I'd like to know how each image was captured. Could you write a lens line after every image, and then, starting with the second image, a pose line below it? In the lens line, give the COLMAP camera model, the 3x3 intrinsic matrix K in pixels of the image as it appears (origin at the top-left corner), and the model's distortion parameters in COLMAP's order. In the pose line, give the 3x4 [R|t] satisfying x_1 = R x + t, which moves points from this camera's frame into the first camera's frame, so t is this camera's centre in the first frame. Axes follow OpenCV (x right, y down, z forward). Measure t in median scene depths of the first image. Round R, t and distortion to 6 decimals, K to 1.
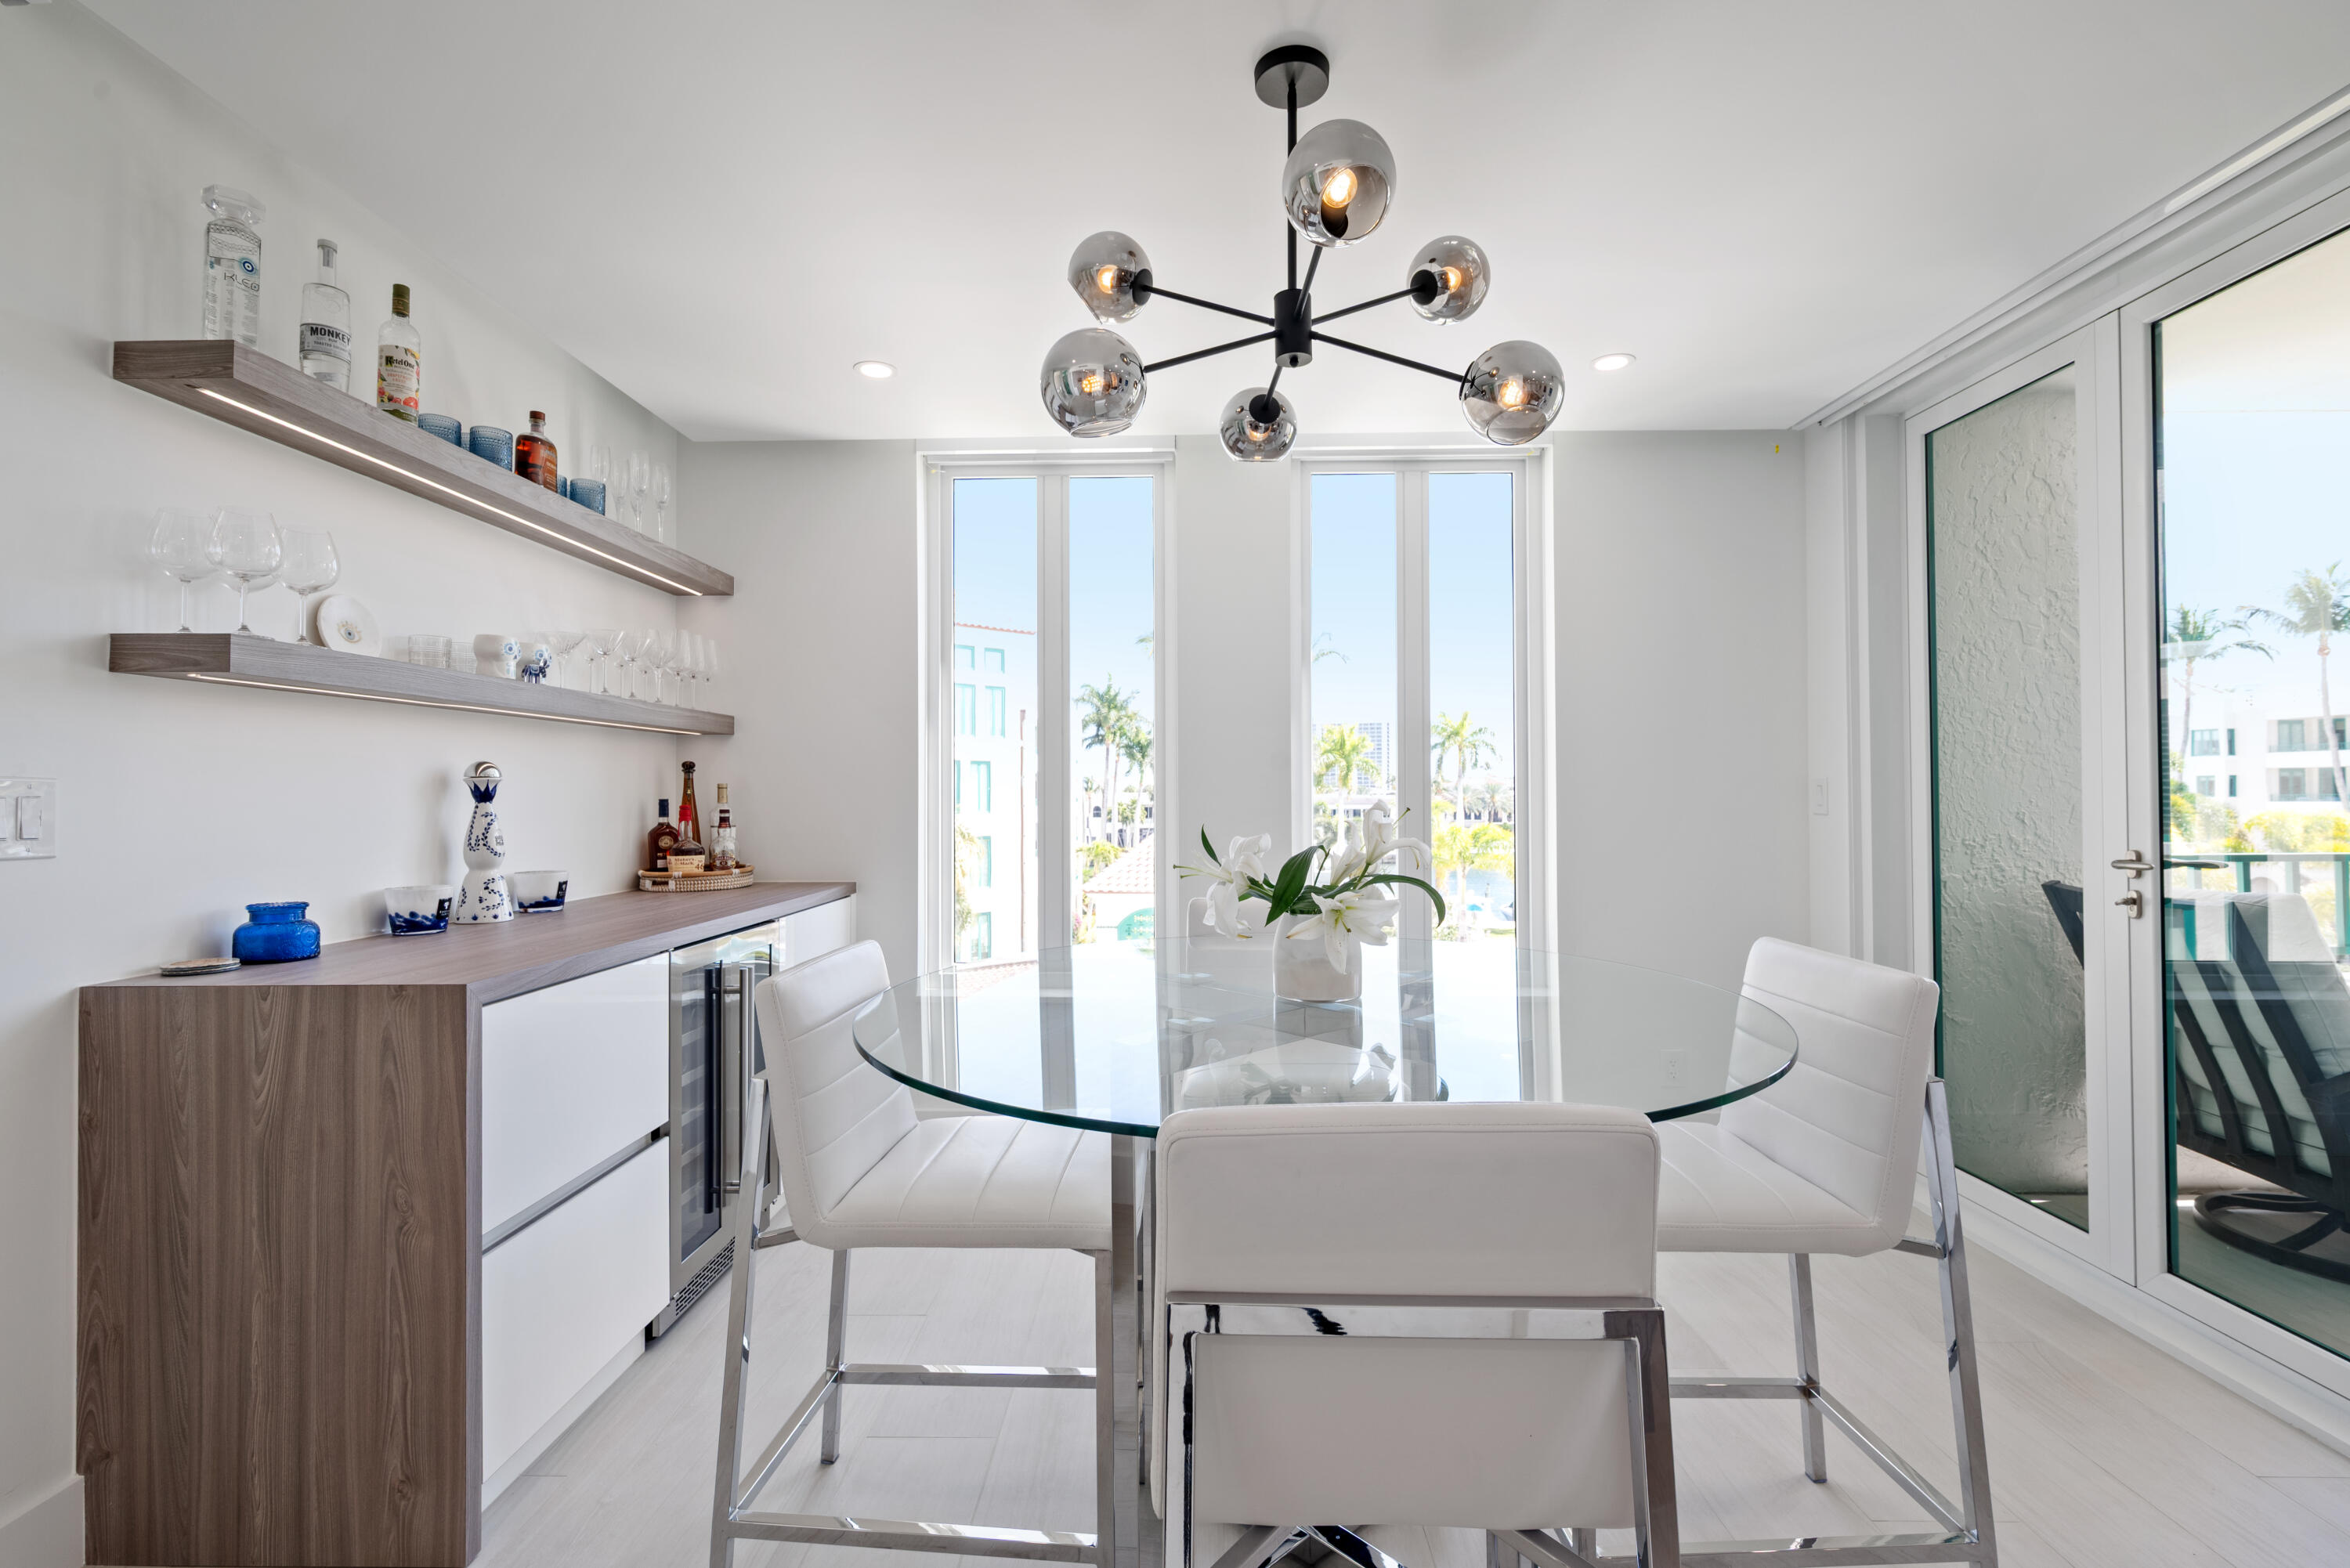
lens RADIAL K [[1058.2, 0, 1172.6], [0, 1058.2, 776.2], [0, 0, 1]] dist [0.001746, -0.000406]
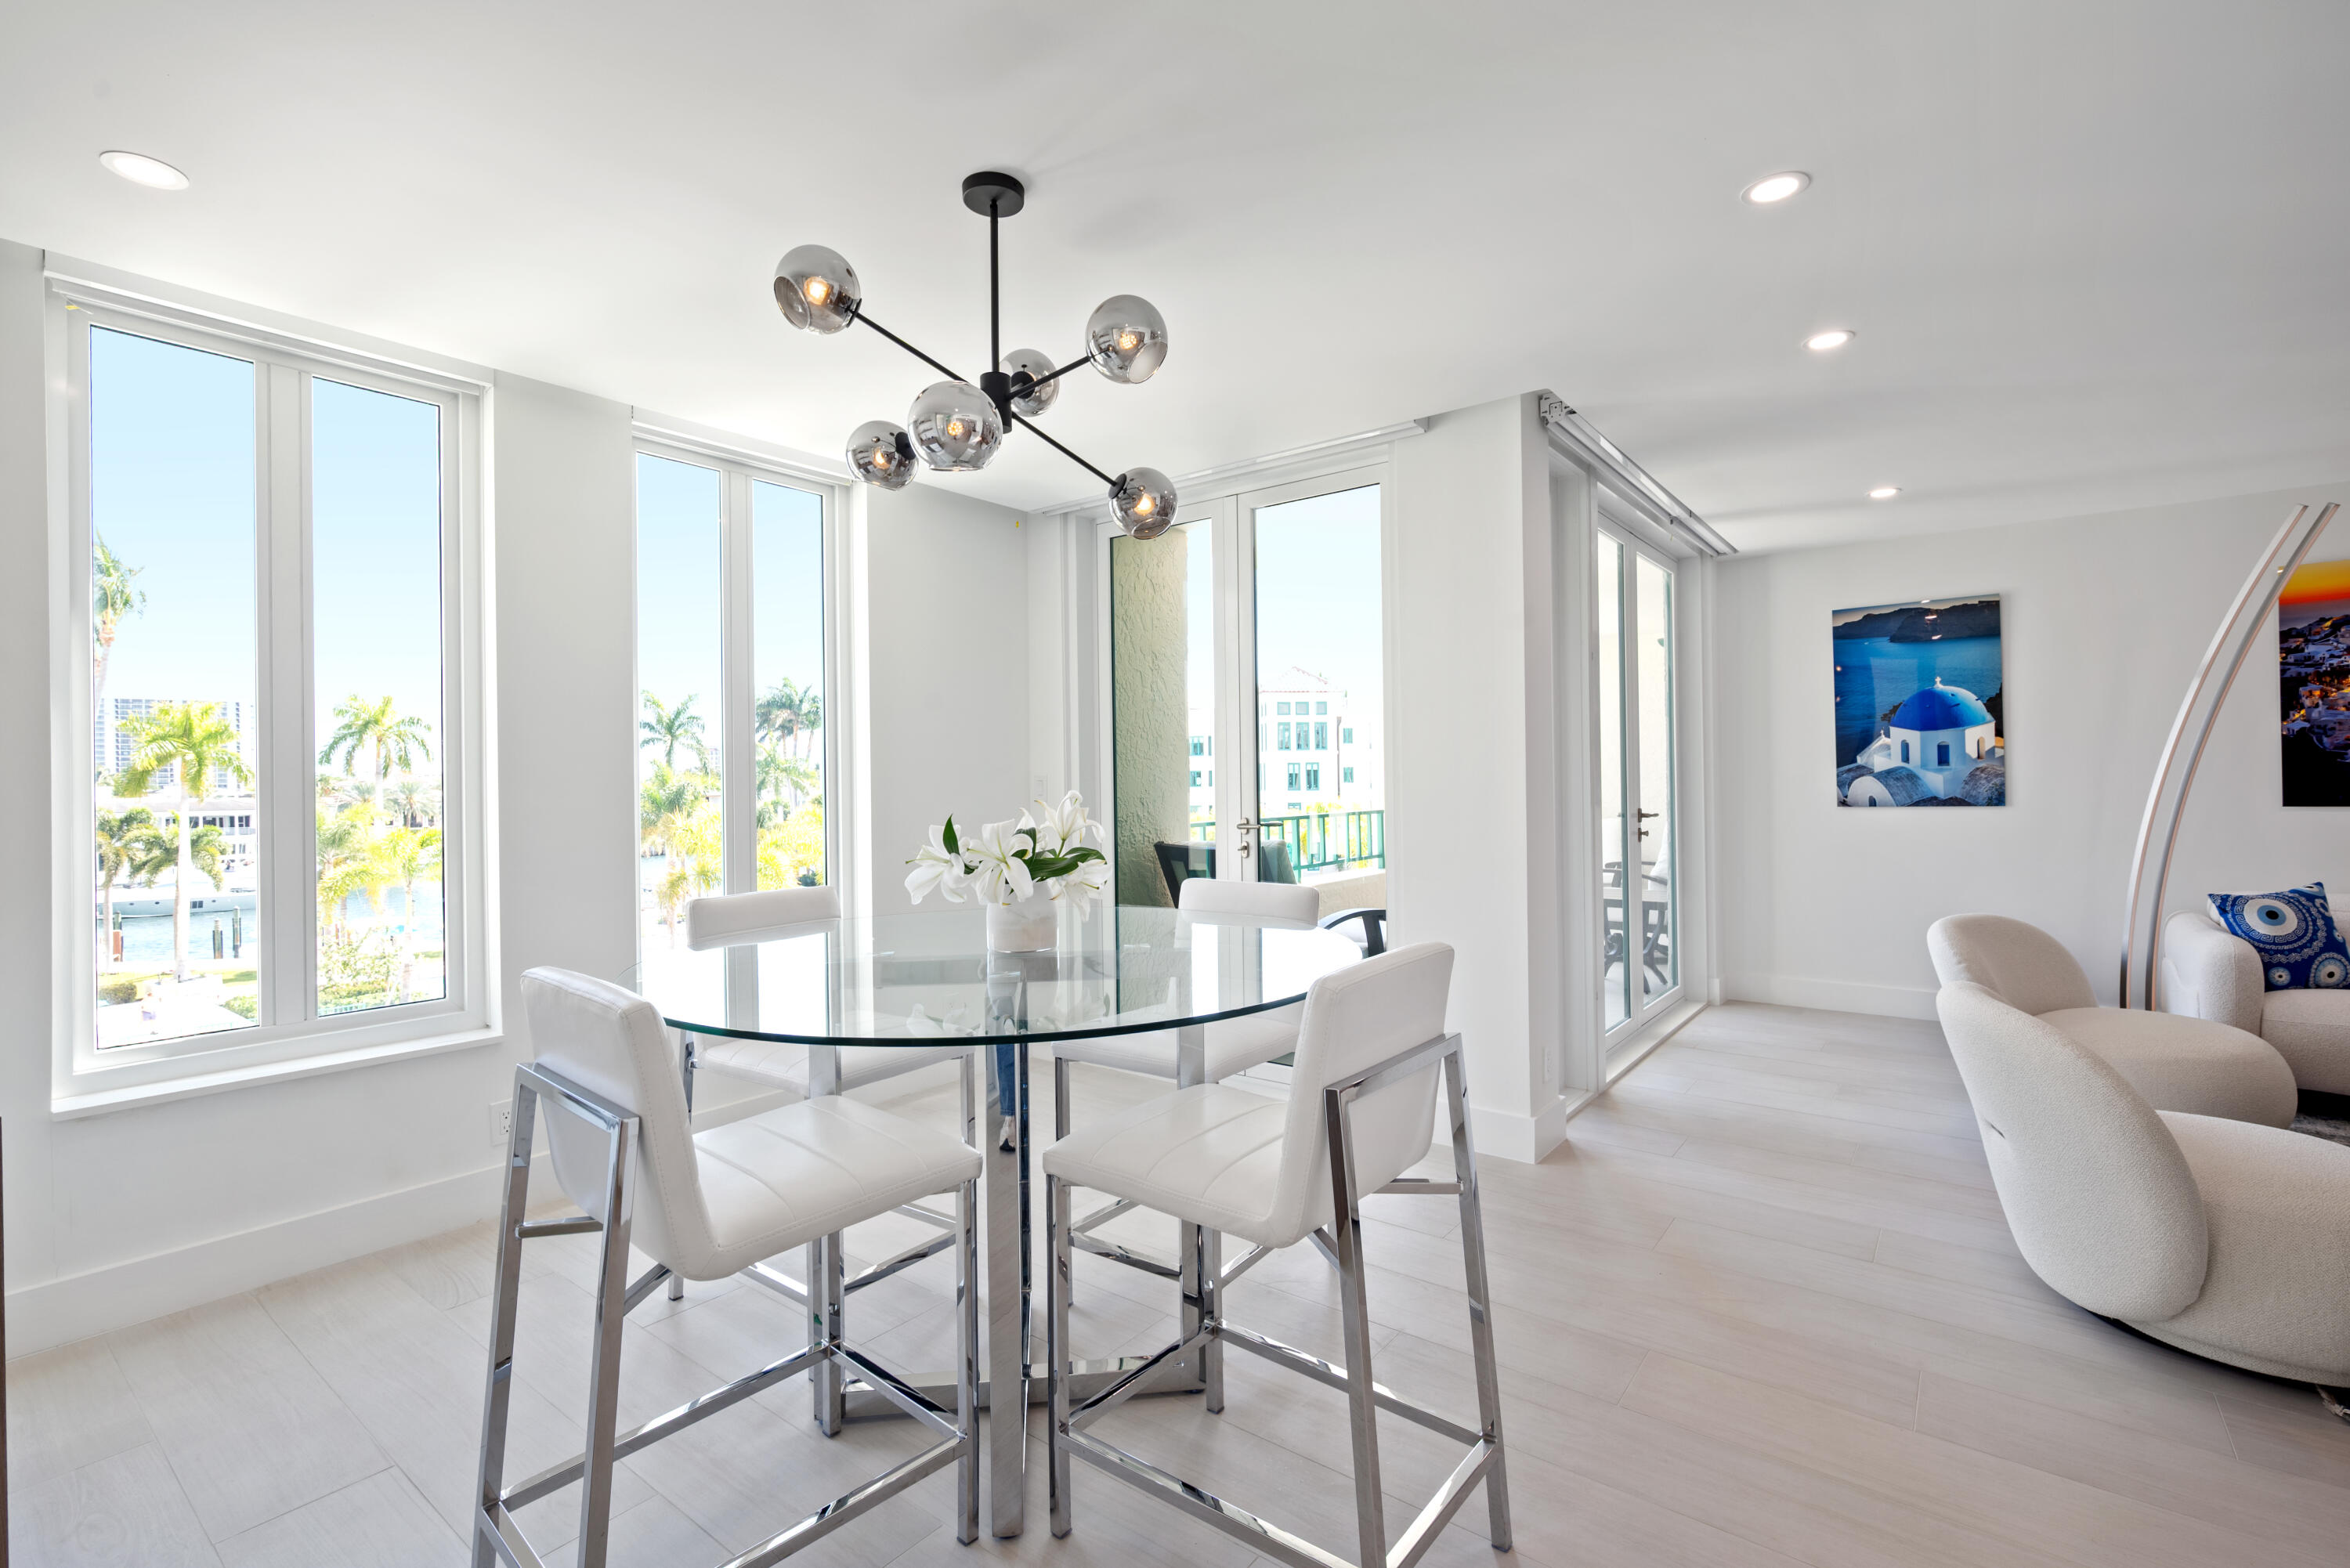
lens RADIAL K [[1058.2, 0, 1186.2], [0, 1058.2, 793.6], [0, 0, 1]] dist [0.001746, -0.000406]
pose [[0.592629, -0.014489, 0.805345, -0.560435], [-0.000881, 0.999826, 0.018636, -0.000432], [-0.805475, -0.011754, 0.592513, 0.079836]]
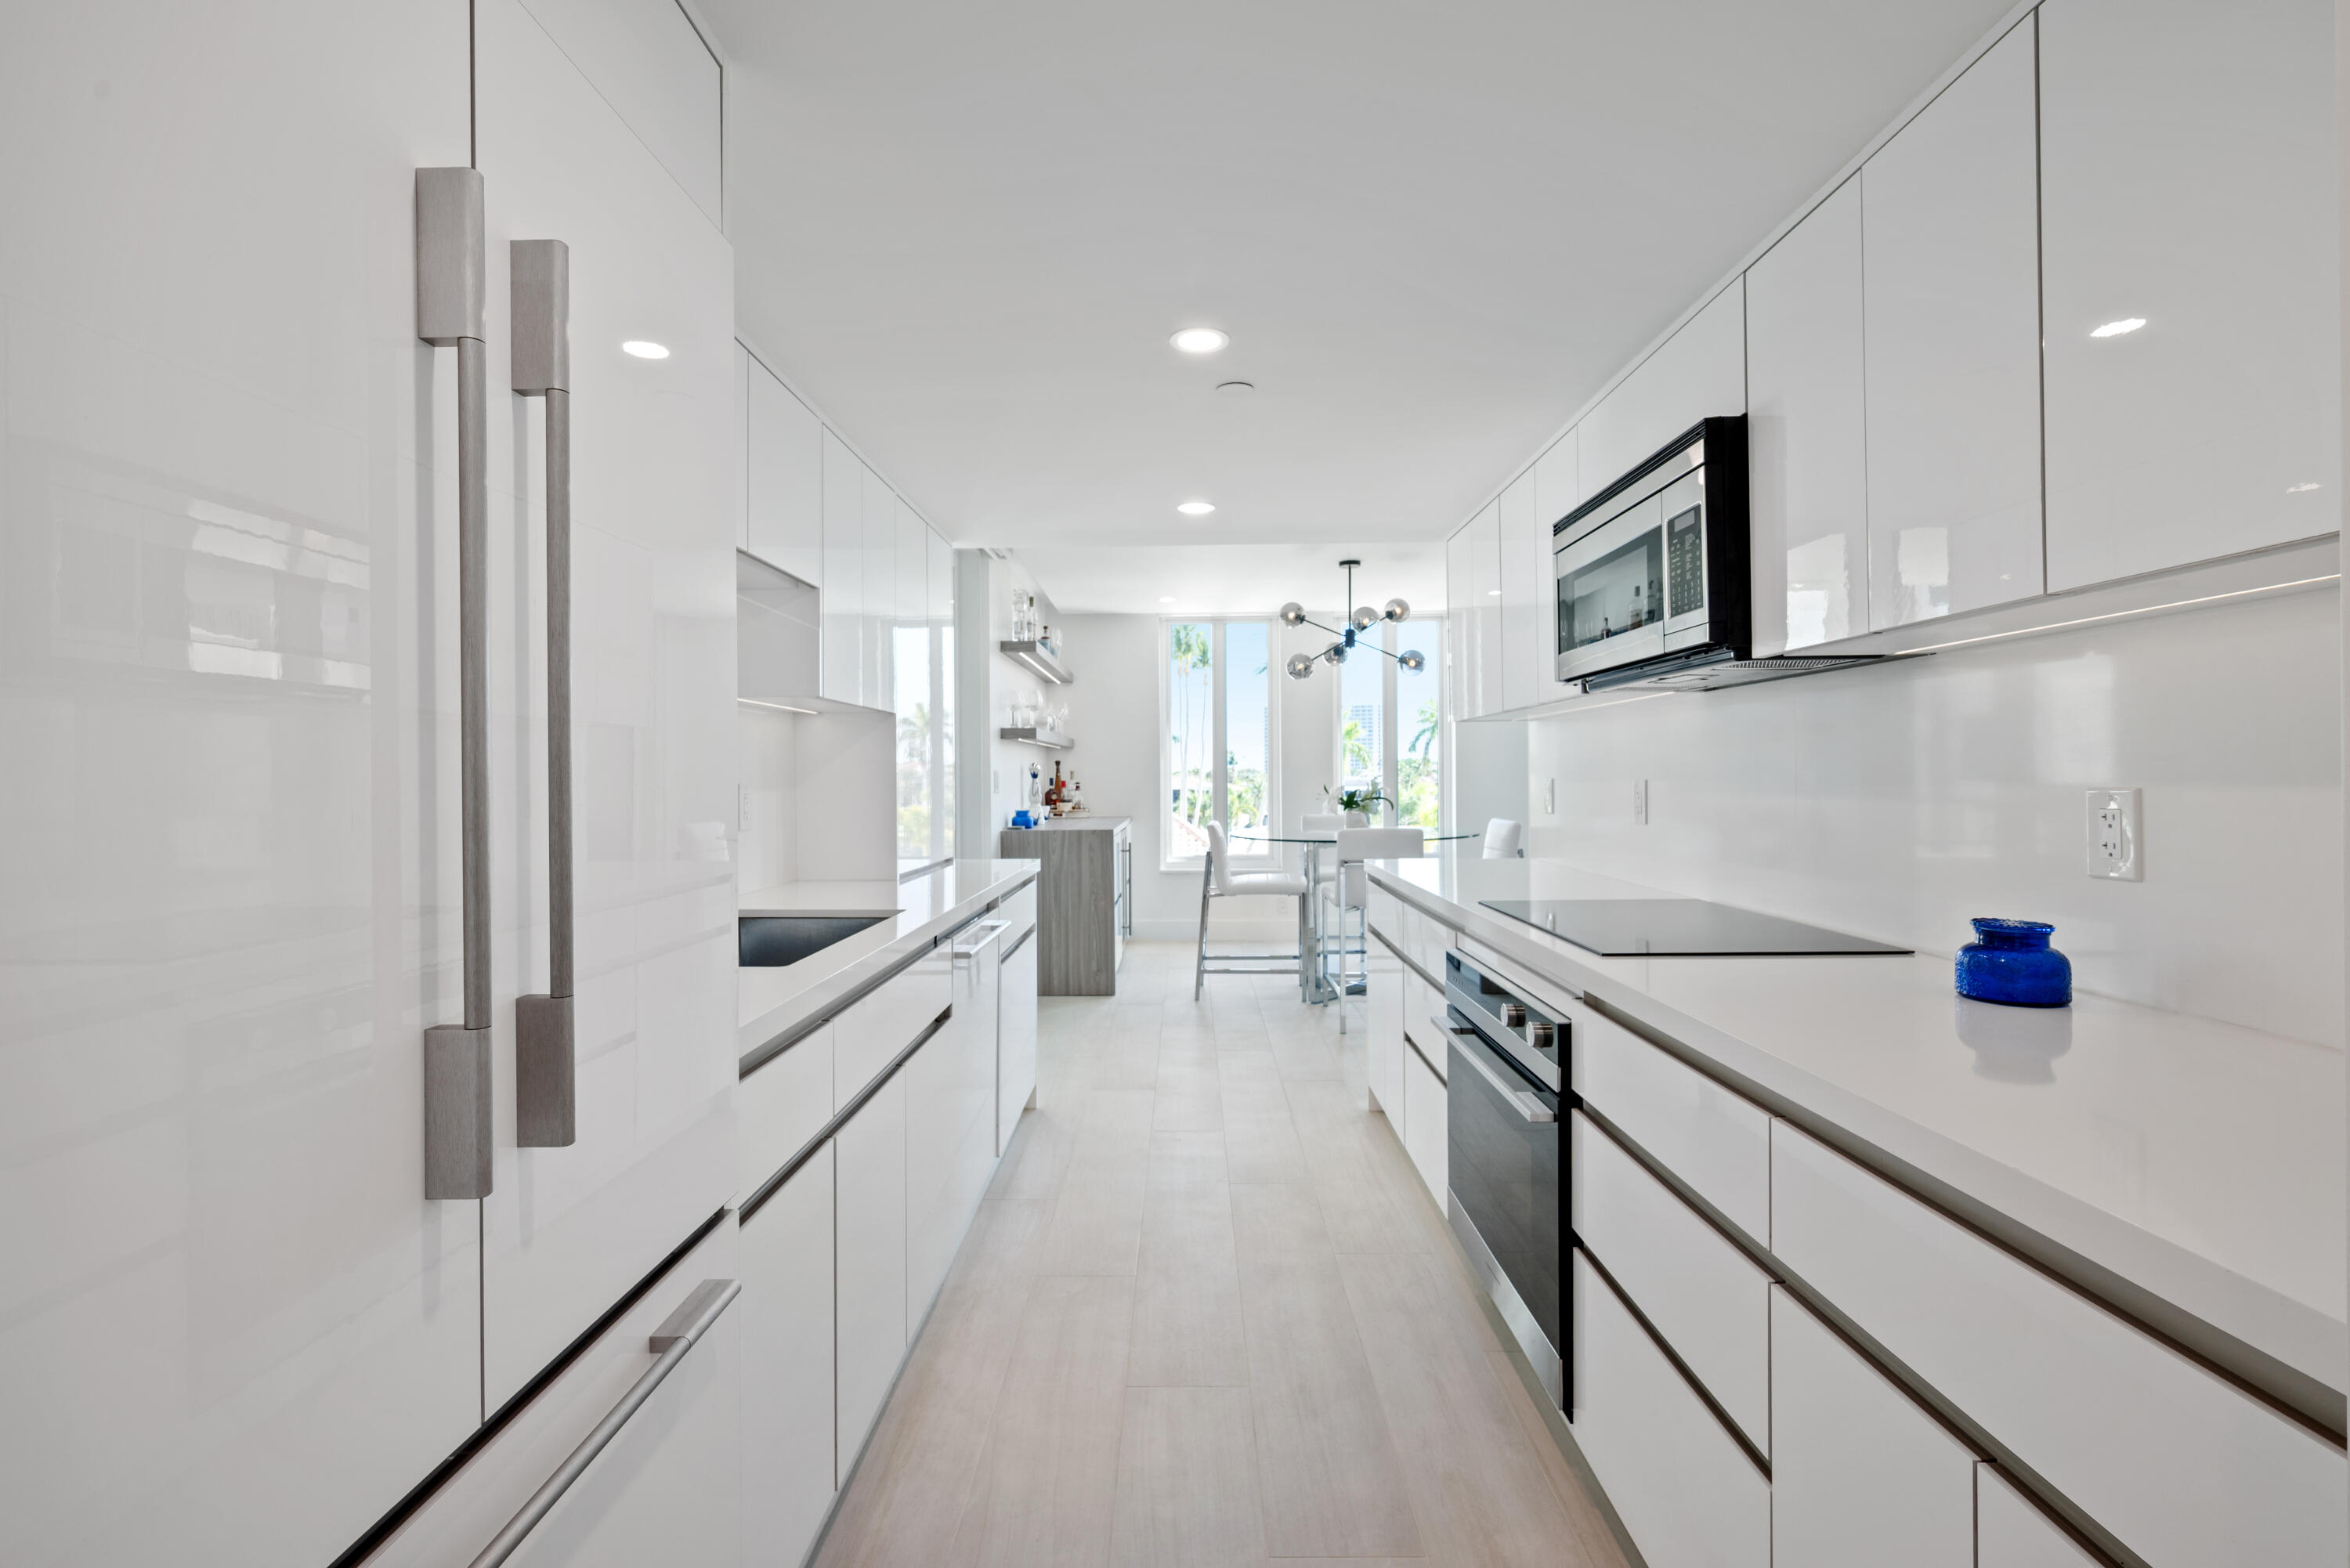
lens RADIAL K [[1068.7, 0, 1168.5], [0, 1068.7, 775.1], [0, 0, 1]] dist [-0.001358, -0.000009]
pose [[0.999969, -0.003845, 0.006890, -0.378134], [0.003736, 0.999869, 0.015755, -0.027676], [-0.006950, -0.015729, 0.999852, -1.858936]]
